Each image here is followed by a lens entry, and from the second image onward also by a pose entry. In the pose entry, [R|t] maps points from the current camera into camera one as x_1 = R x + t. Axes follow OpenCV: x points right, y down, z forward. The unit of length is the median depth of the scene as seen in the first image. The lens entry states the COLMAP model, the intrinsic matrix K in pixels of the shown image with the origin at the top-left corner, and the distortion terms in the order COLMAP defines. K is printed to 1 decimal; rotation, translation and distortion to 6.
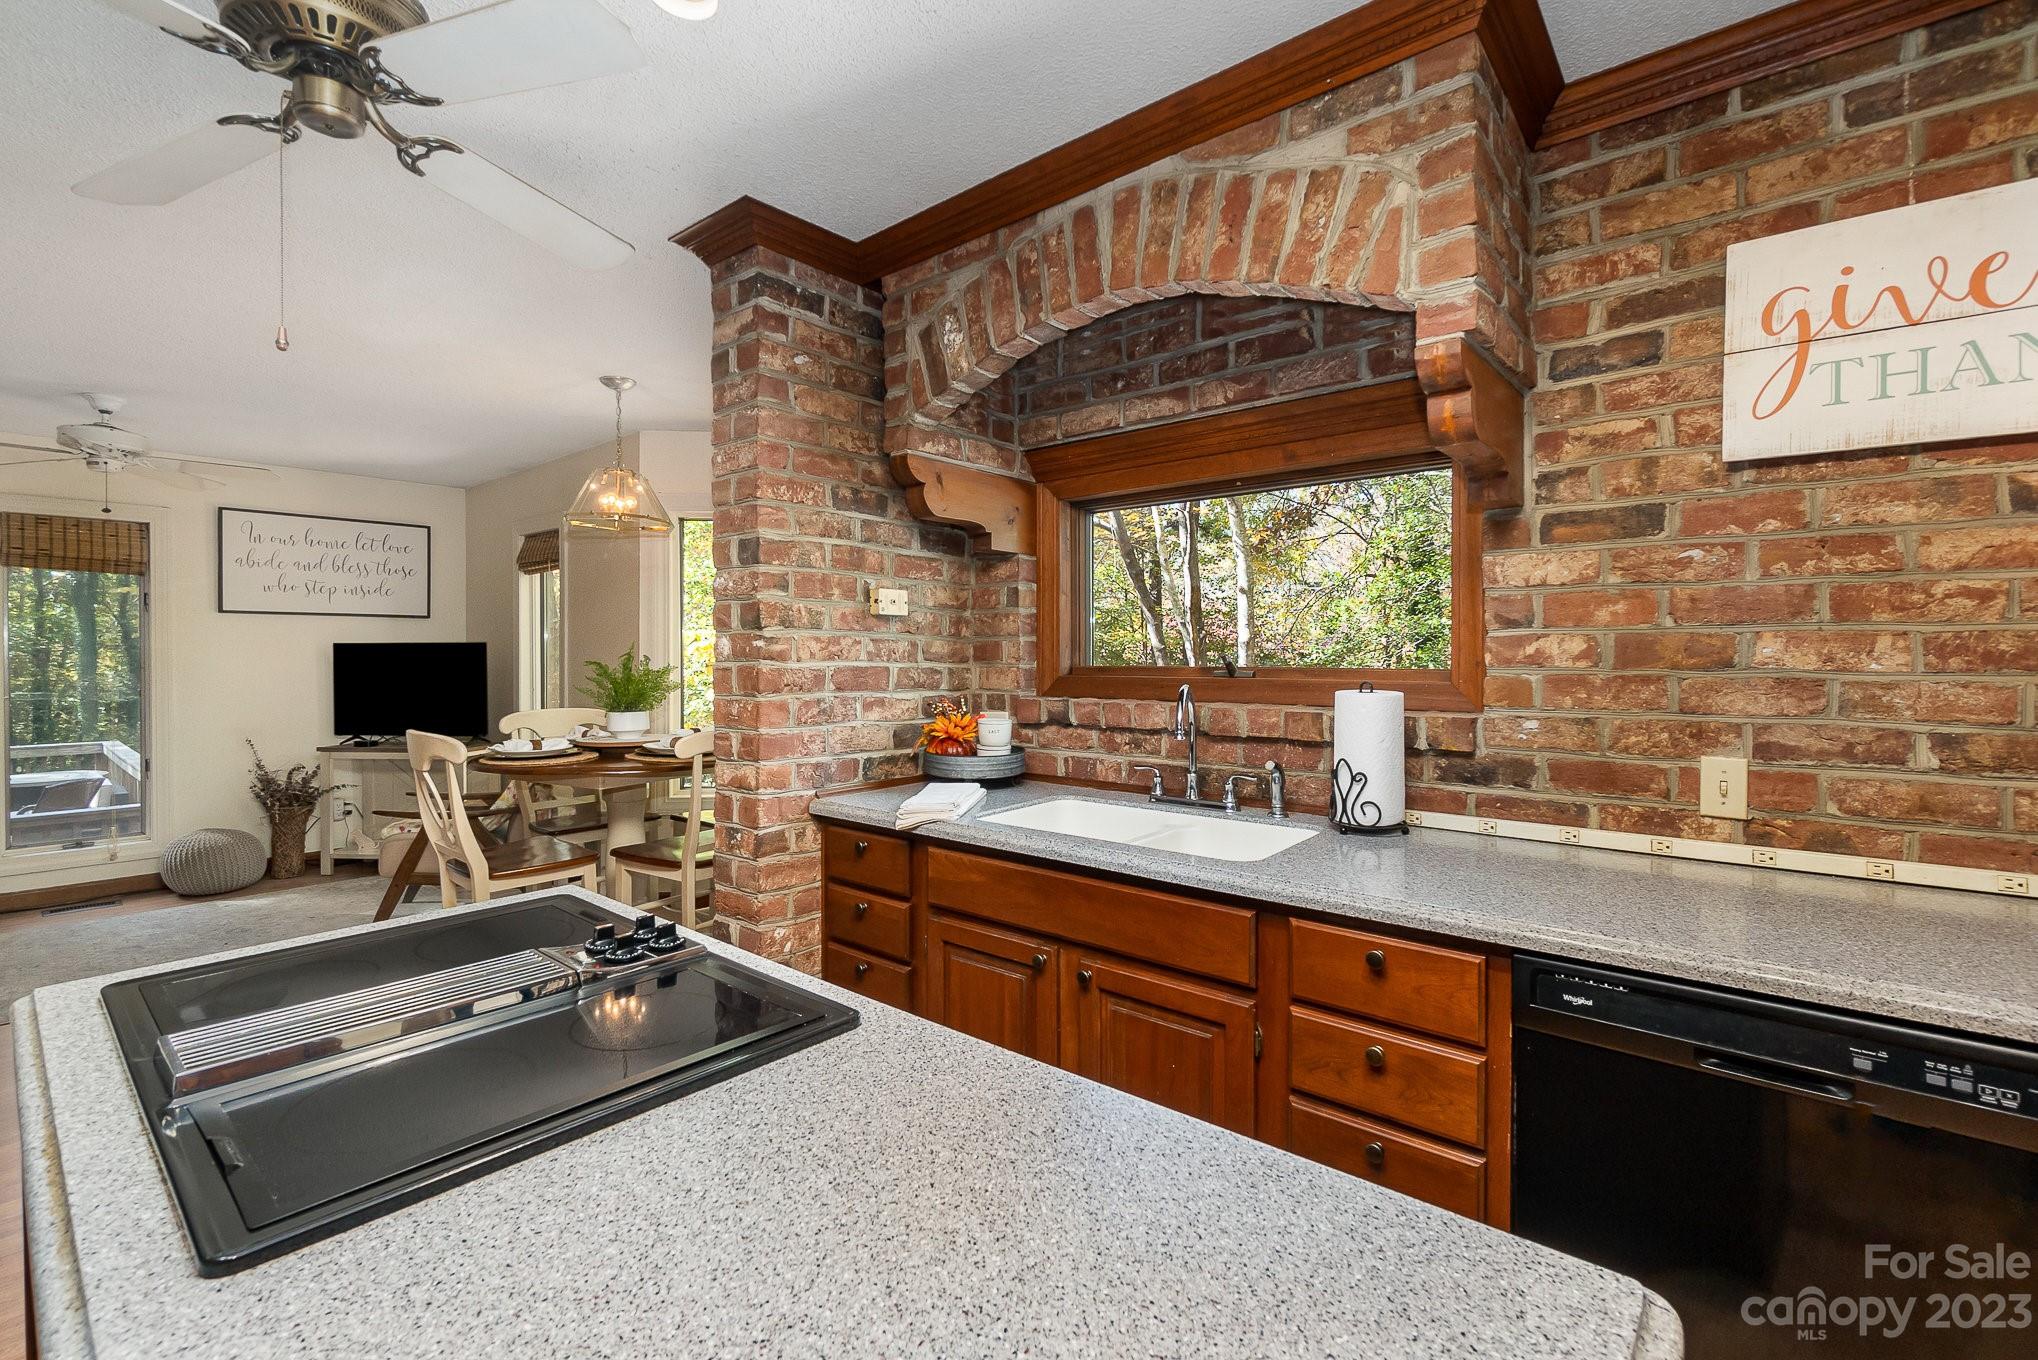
lens RADIAL K [[906.5, 0, 1016.4], [0, 906.5, 662.9], [0, 0, 1]] dist [-0.001274, 0.000639]
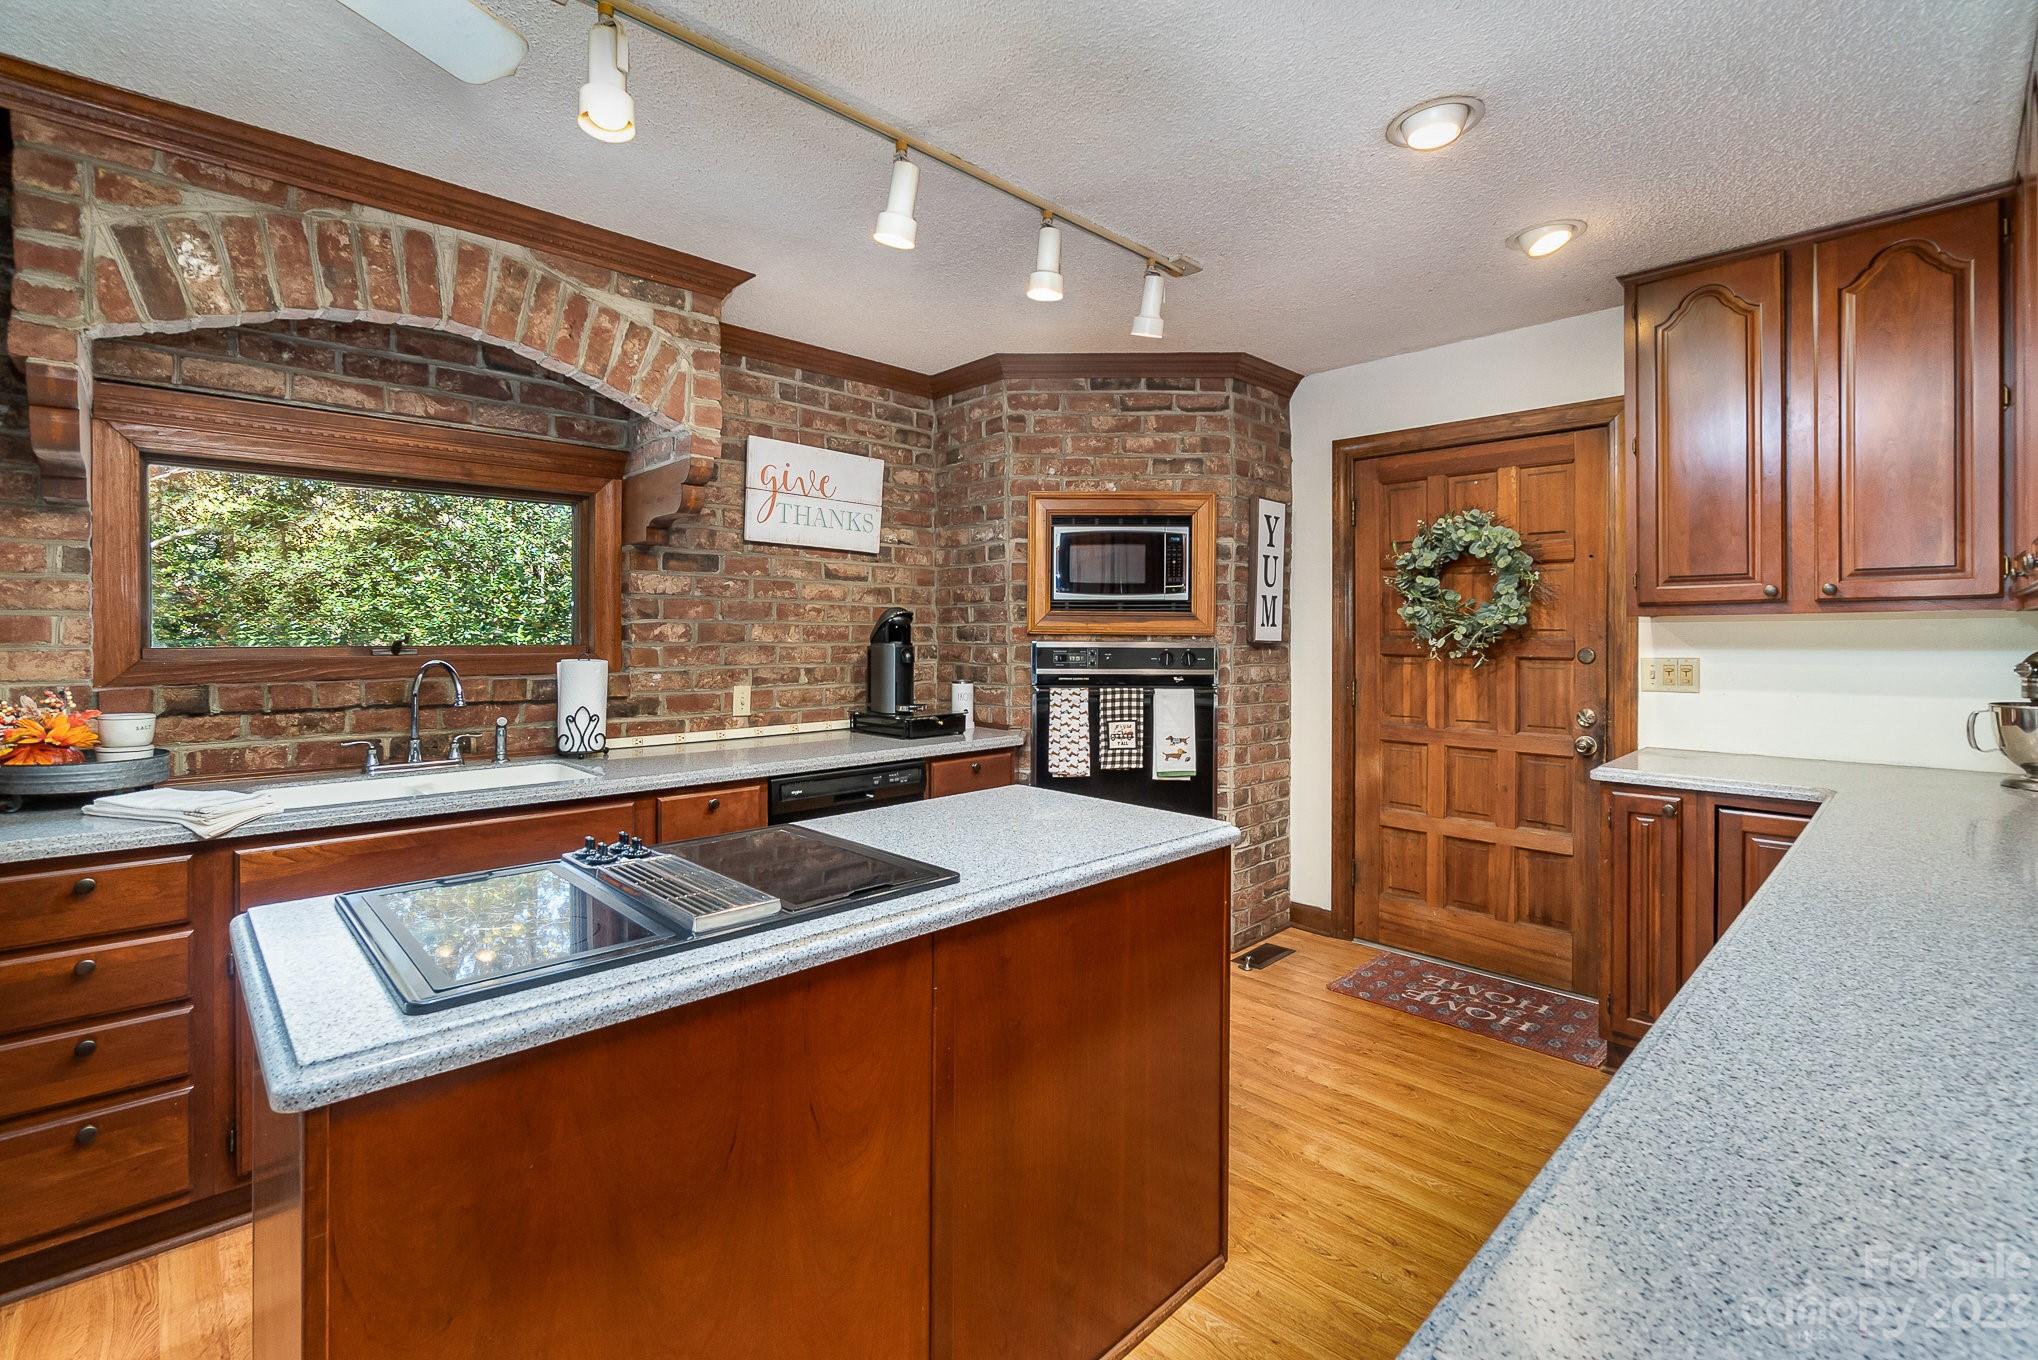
lens RADIAL K [[906.5, 0, 983.5], [0, 906.5, 637.8], [0, 0, 1]] dist [-0.001274, 0.000639]
pose [[0.121218, -0.000896, 0.992625, -1.086333], [0.009971, 0.999950, -0.000315, 0.003466], [-0.992576, 0.009936, 0.121221, 0.210183]]
